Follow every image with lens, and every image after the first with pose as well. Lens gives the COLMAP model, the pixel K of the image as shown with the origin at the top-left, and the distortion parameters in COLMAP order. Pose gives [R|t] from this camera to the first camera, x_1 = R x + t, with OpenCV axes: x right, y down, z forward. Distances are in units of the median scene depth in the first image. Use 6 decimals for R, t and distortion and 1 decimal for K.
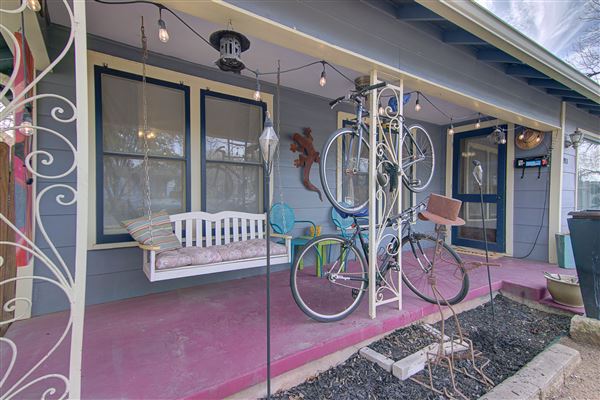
lens RADIAL K [[291.8, 0, 300.0], [0, 291.8, 200.0], [0, 0, 1]] dist [0.053247, -0.000076]
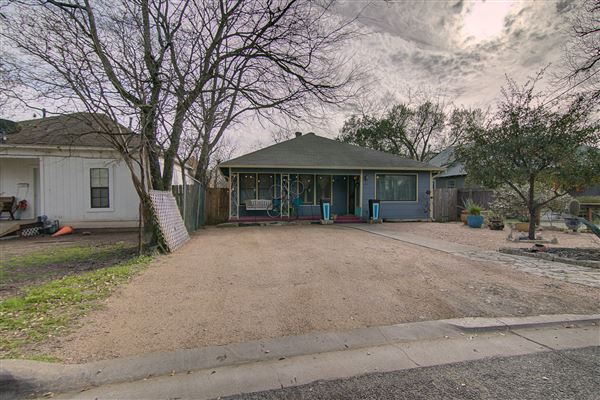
lens RADIAL K [[291.8, 0, 300.0], [0, 291.8, 200.0], [0, 0, 1]] dist [0.053247, -0.000076]
pose [[0.925890, -0.003477, -0.377777, 2.463931], [0.001992, 0.999989, -0.004322, 0.080792], [0.377788, 0.003249, 0.925886, -3.676339]]
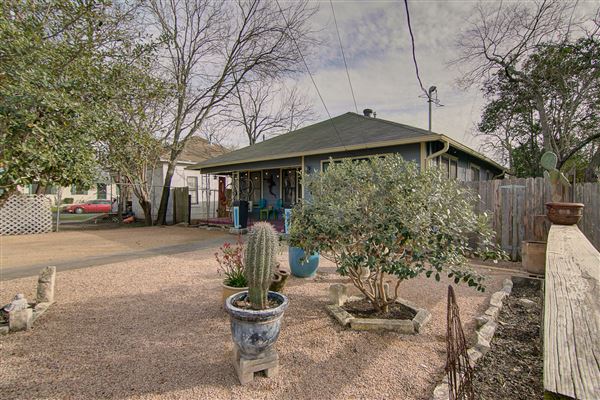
lens RADIAL K [[291.8, 0, 300.0], [0, 291.8, 200.0], [0, 0, 1]] dist [0.053247, -0.000076]
pose [[0.259143, 0.015781, -0.965710, 4.978980], [-0.002699, 0.999874, 0.015615, -0.035091], [0.965835, -0.001440, 0.259153, 0.751239]]
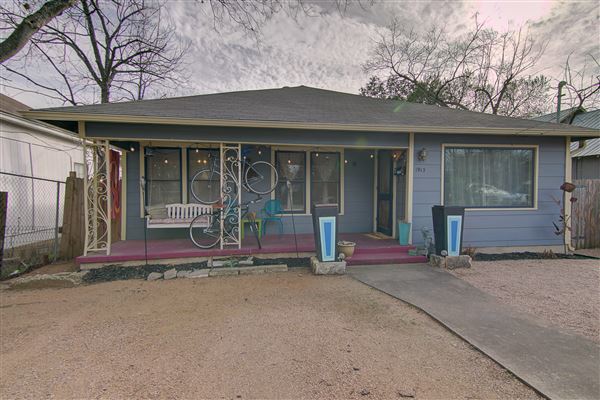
lens RADIAL K [[291.8, 0, 300.0], [0, 291.8, 200.0], [0, 0, 1]] dist [0.053247, -0.000076]
pose [[0.912409, 0.002735, -0.409270, 1.638246], [0.001385, 0.999951, 0.009769, -0.009918], [0.409277, -0.009480, 0.912361, -0.796390]]
